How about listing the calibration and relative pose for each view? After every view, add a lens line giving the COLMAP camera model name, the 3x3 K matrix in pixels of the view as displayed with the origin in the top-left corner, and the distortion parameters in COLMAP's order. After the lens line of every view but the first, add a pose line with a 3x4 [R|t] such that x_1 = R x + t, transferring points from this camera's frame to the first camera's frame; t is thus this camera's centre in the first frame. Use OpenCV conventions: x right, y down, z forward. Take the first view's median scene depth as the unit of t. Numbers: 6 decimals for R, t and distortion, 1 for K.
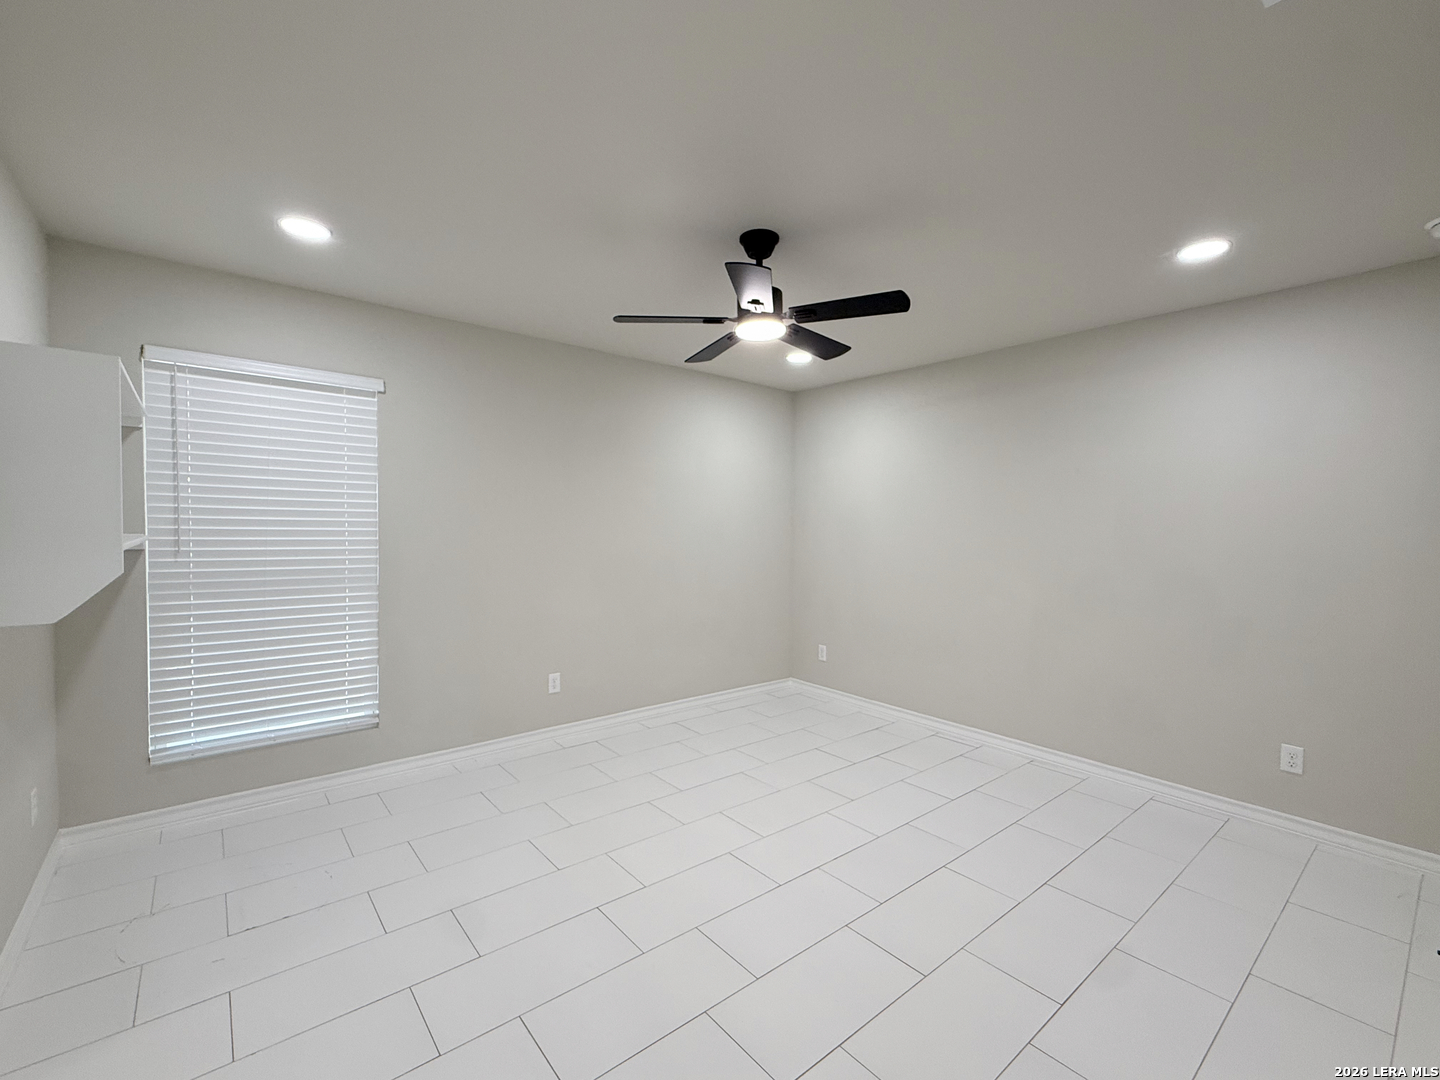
lens RADIAL K [[625.1, 0, 720.0], [0, 625.1, 540.0], [0, 0, 1]] dist [0.000223, 0.000126]
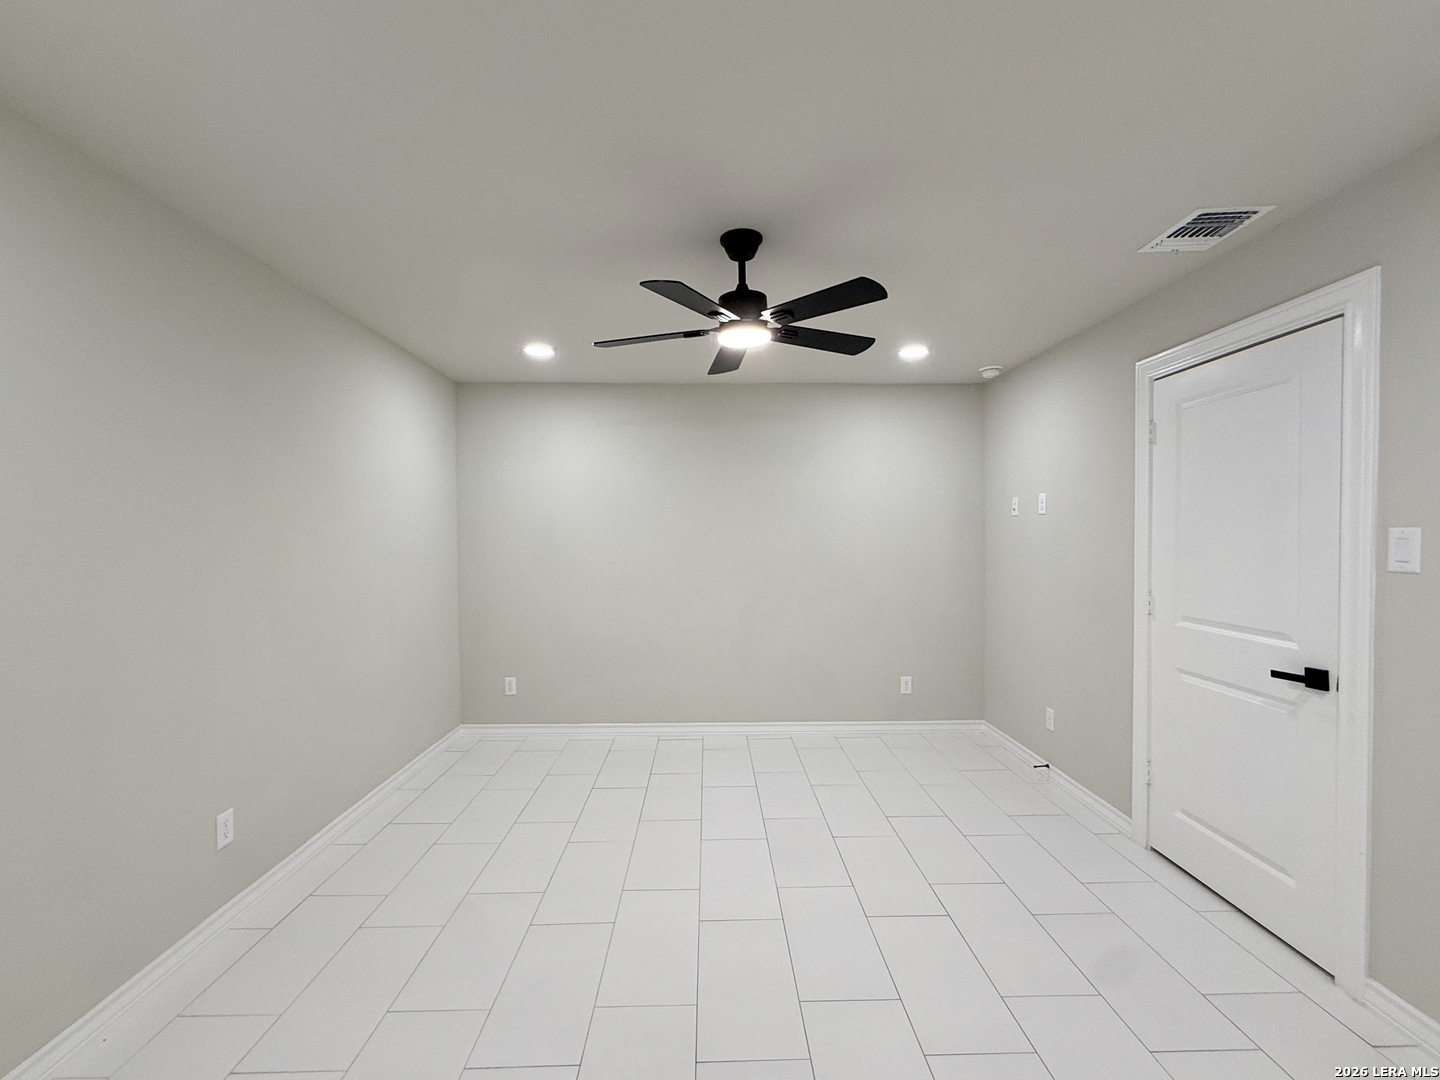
lens RADIAL K [[625.1, 0, 720.0], [0, 625.1, 540.0], [0, 0, 1]] dist [0.000223, 0.000126]
pose [[0.615178, -0.021568, 0.788093, -0.468802], [0.028847, 0.999572, 0.004837, -0.026649], [-0.787860, 0.019758, 0.615537, 0.310210]]
